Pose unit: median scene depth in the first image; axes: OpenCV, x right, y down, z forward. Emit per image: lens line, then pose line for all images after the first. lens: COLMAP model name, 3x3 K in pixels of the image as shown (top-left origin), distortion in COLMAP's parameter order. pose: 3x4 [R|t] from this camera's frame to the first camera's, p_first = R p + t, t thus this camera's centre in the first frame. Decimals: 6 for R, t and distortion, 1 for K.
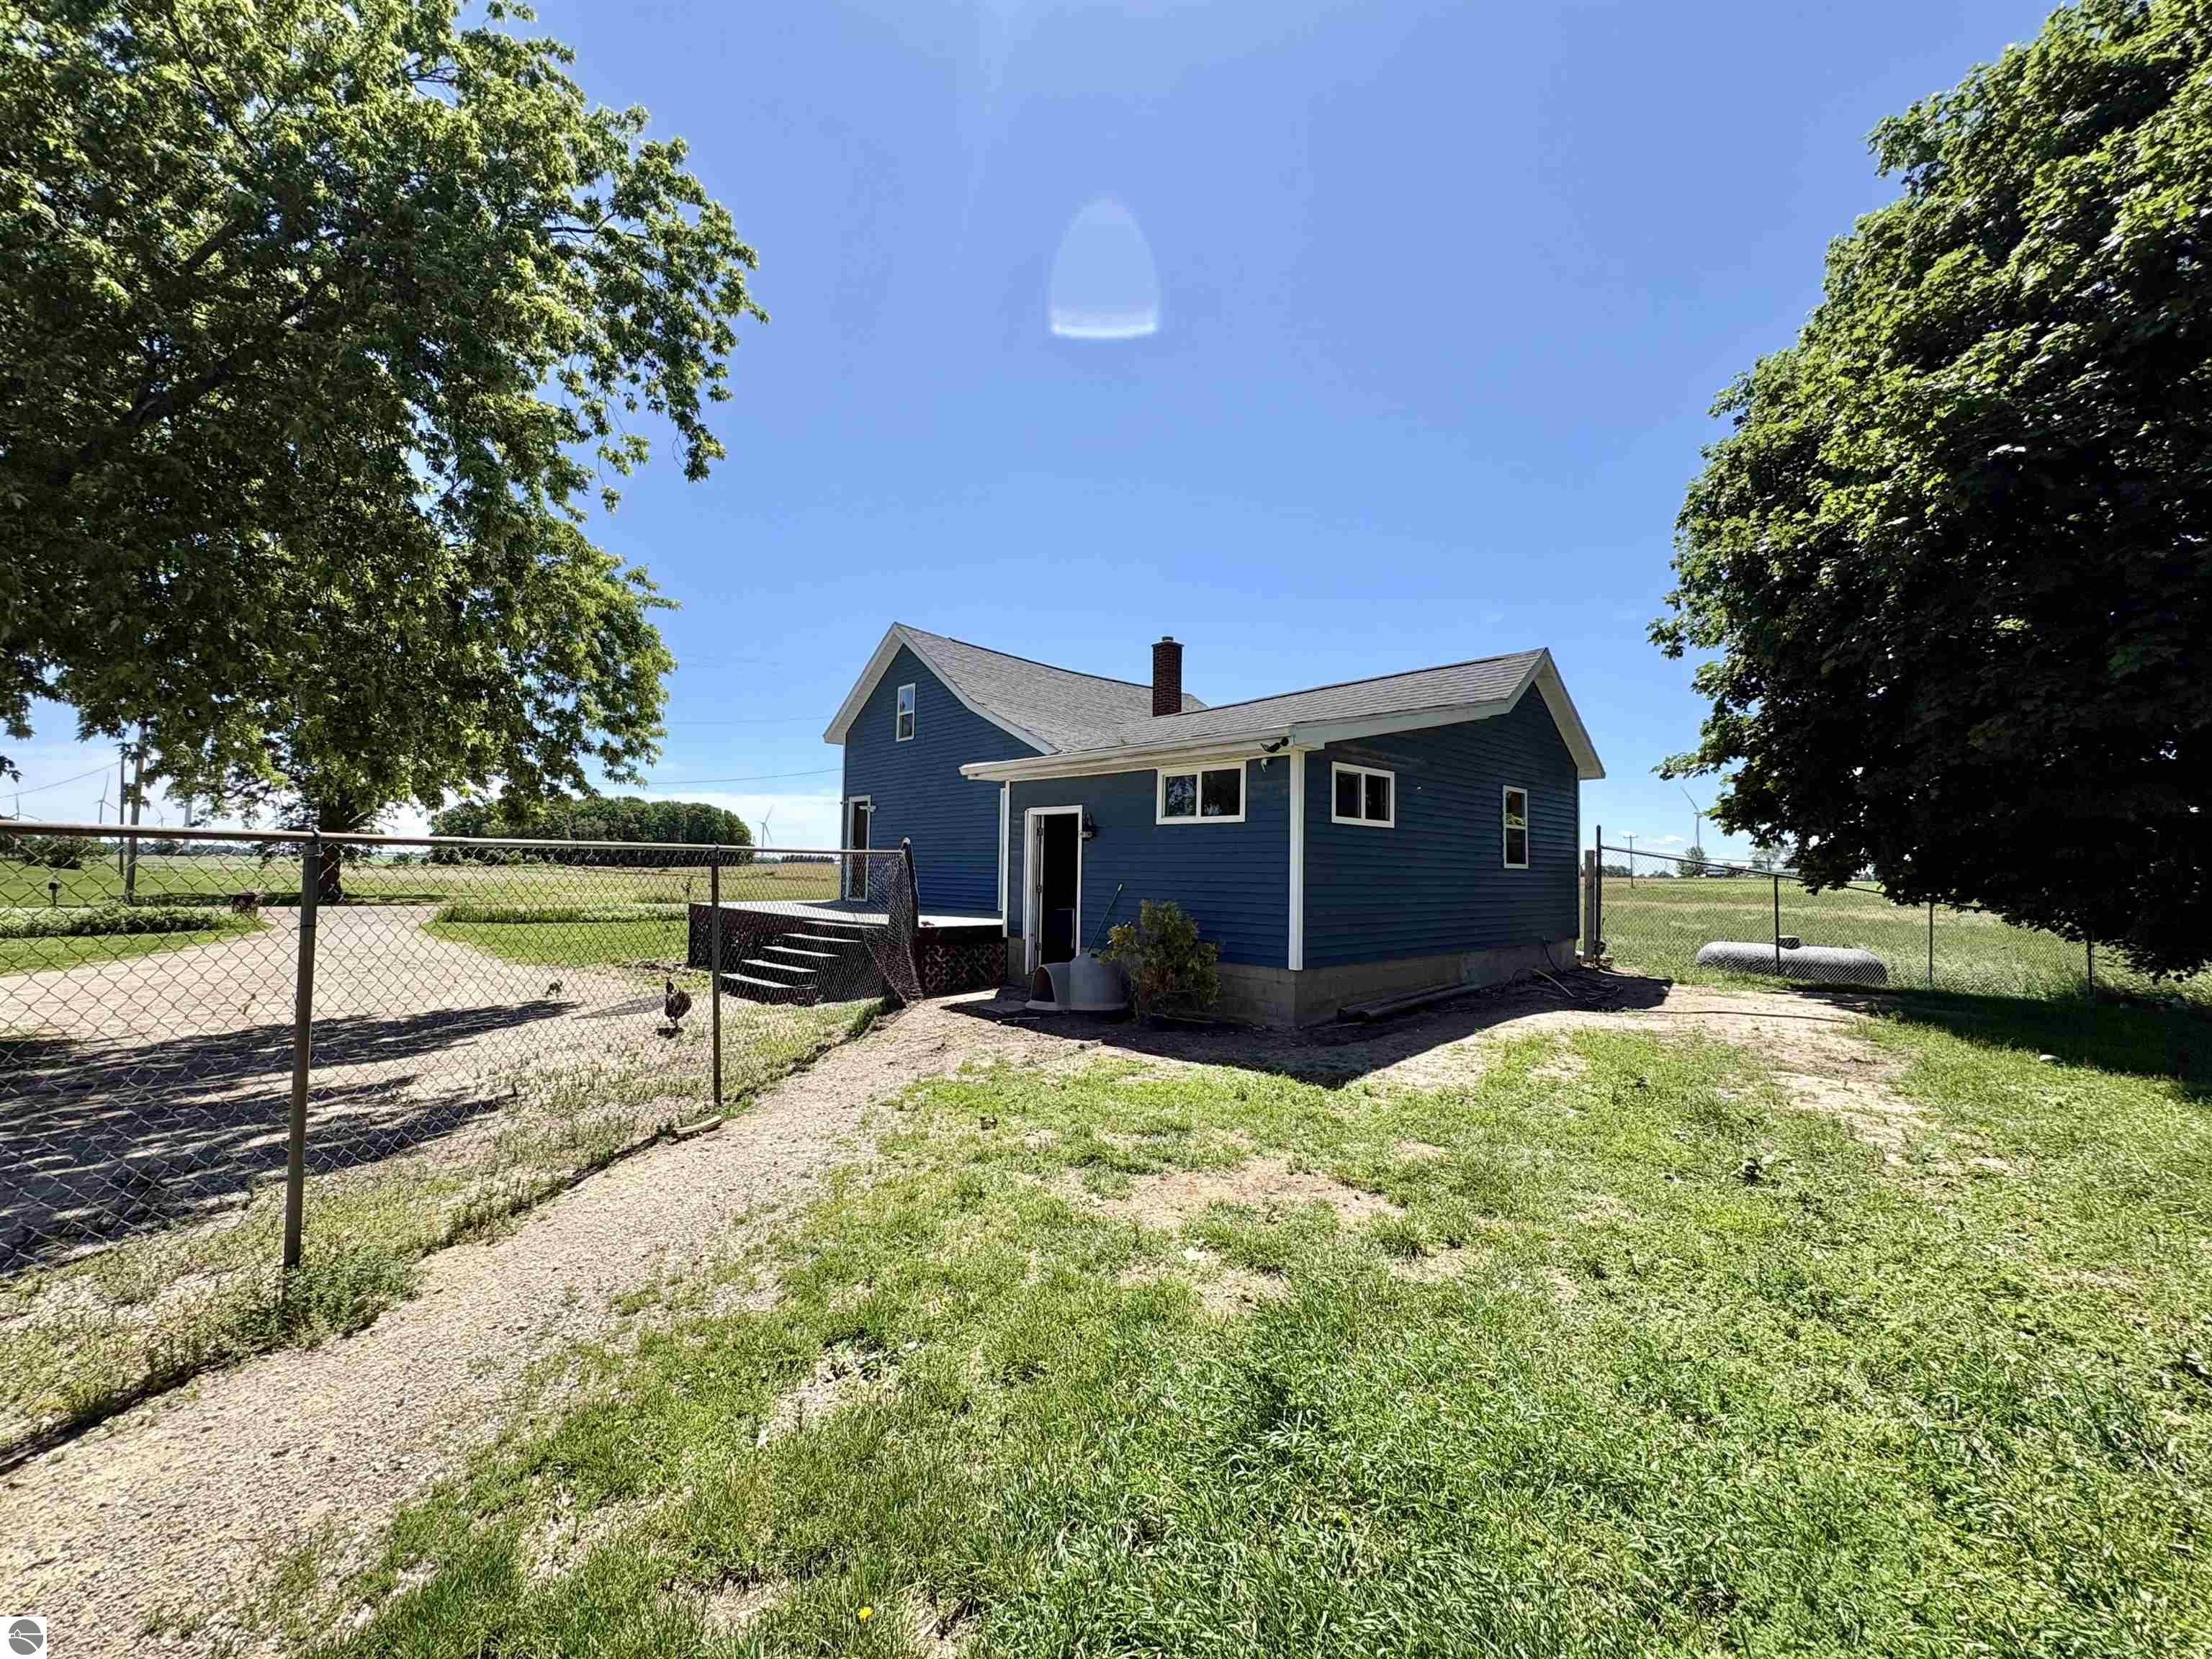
lens RADIAL K [[893.6, 0, 1108.7], [0, 893.6, 833.3], [0, 0, 1]] dist [-0.000441, 0.000183]
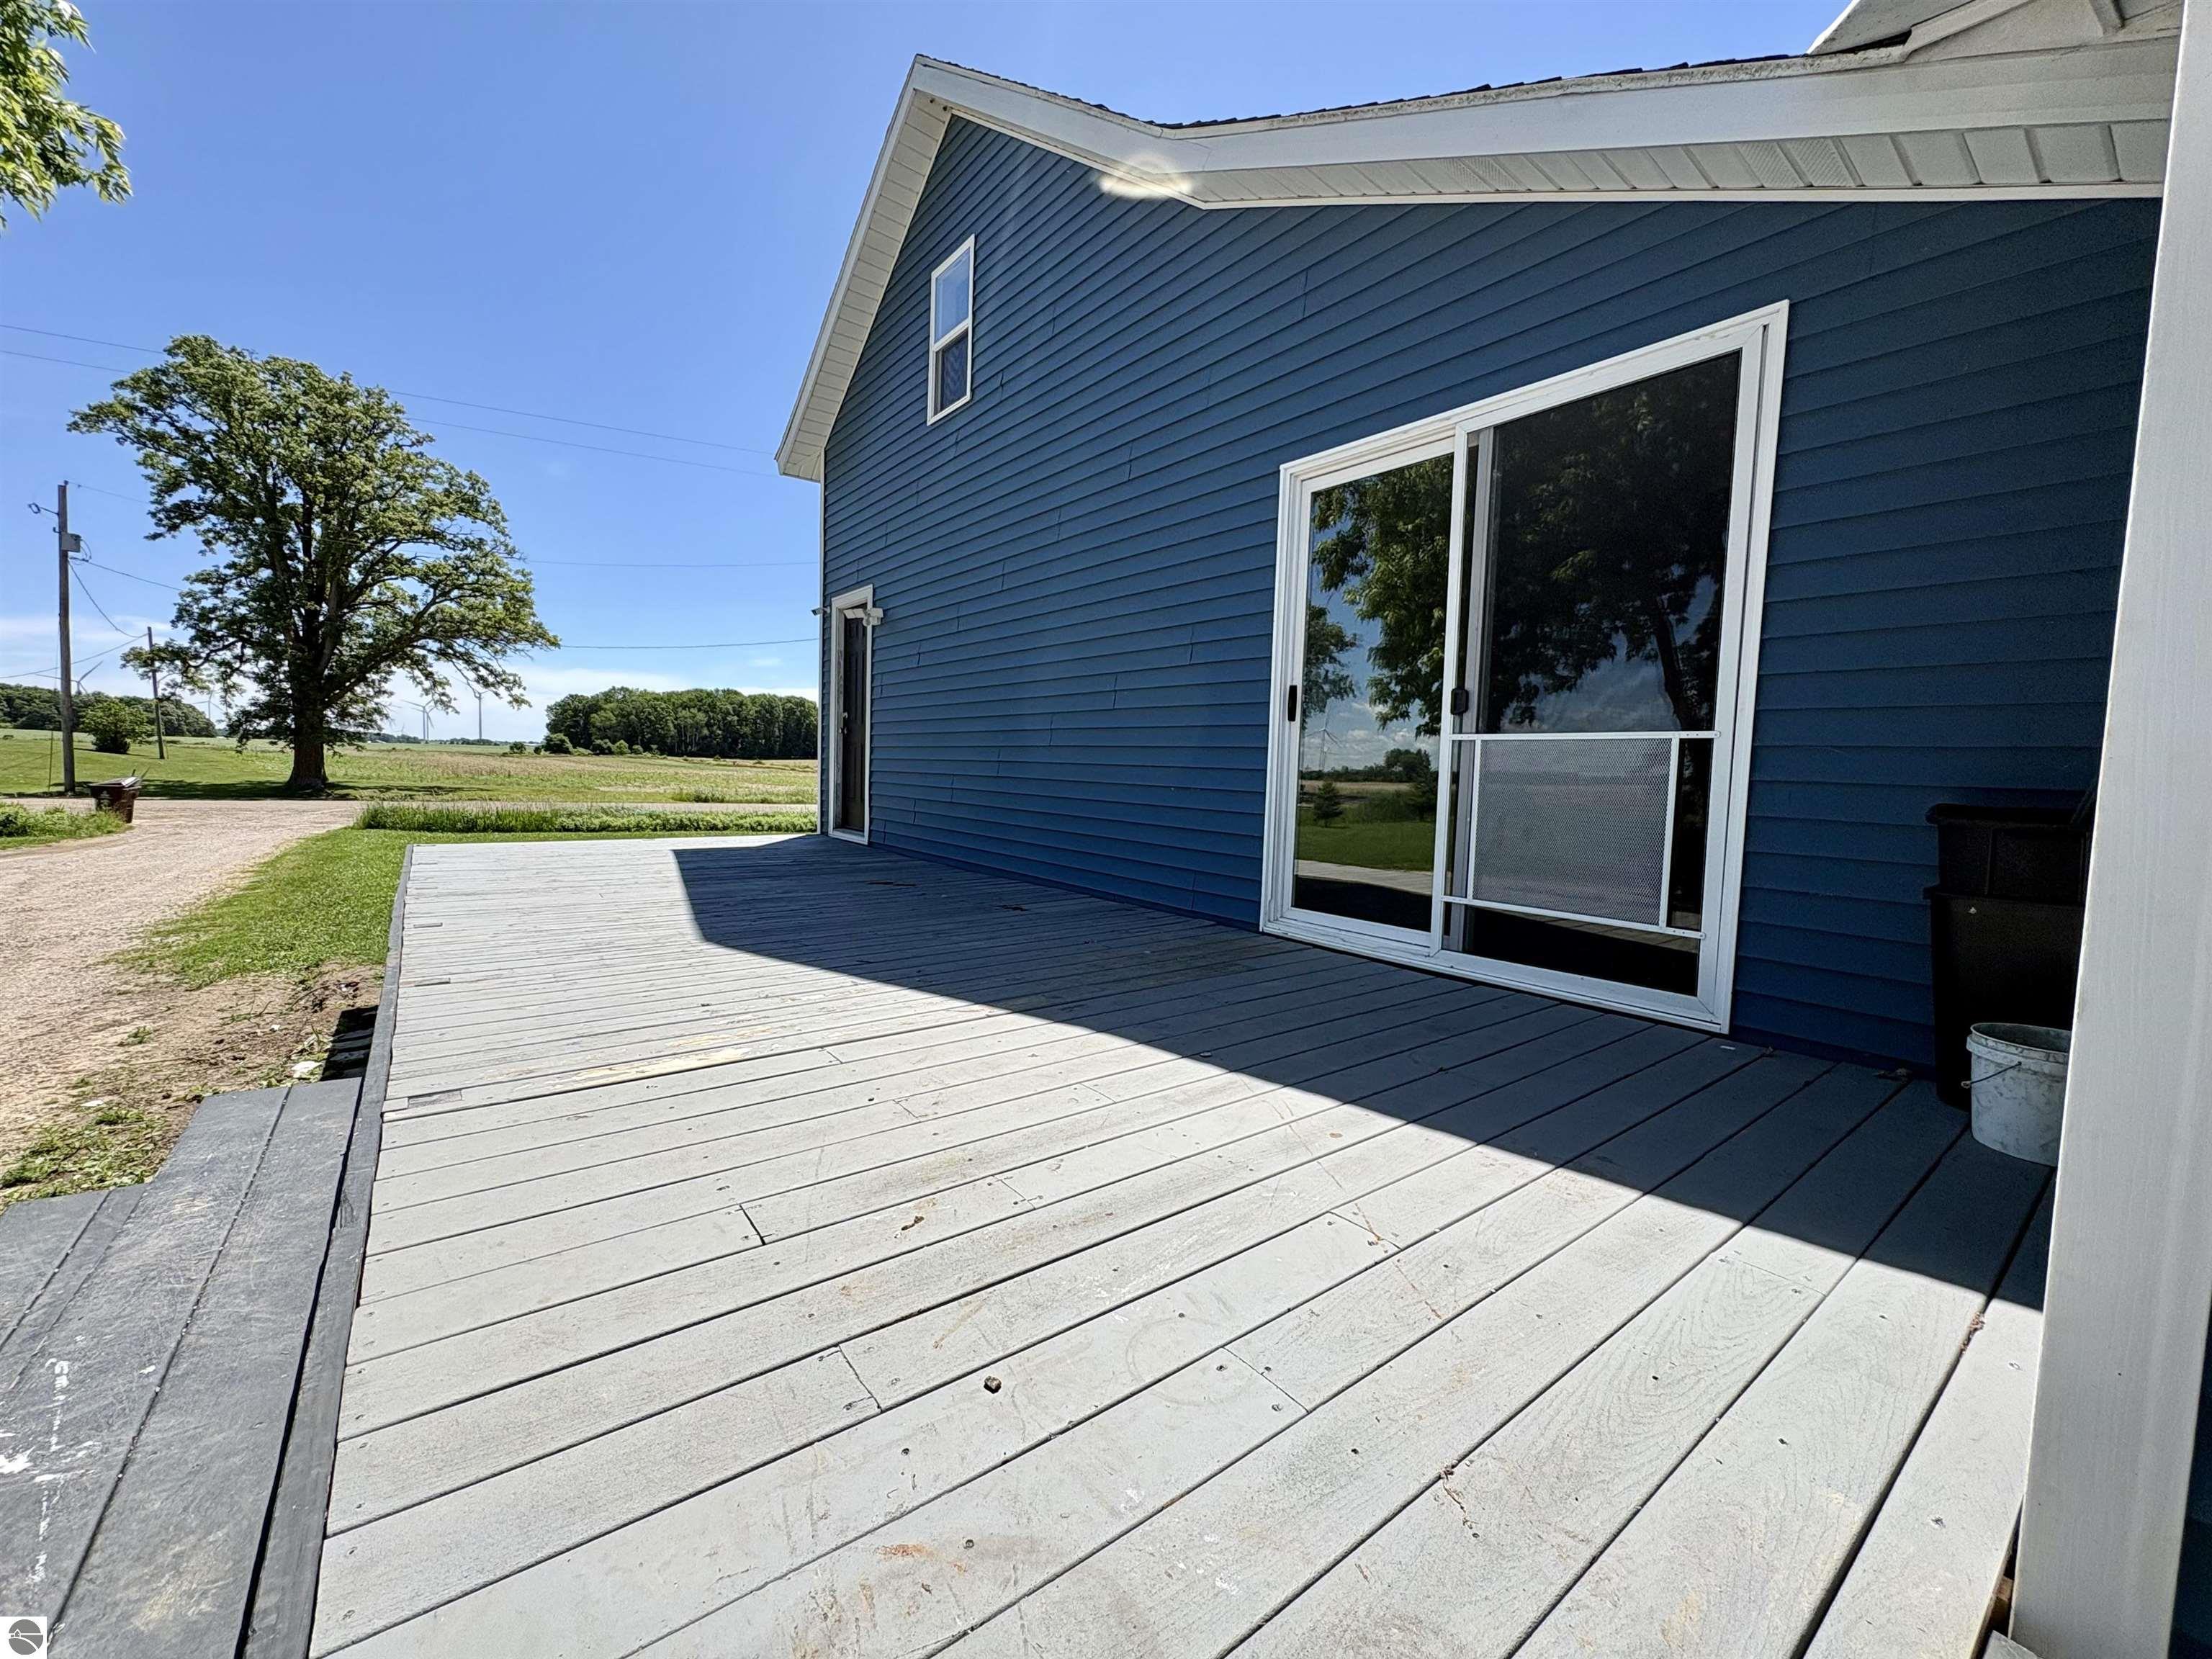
lens RADIAL K [[893.6, 0, 1105.1], [0, 893.6, 825.0], [0, 0, 1]] dist [-0.000441, 0.000183]
pose [[0.994471, 0.022807, -0.102502, -0.047657], [-0.012055, 0.994471, 0.104317, 0.009431], [0.104314, -0.102505, 0.989248, 0.242684]]
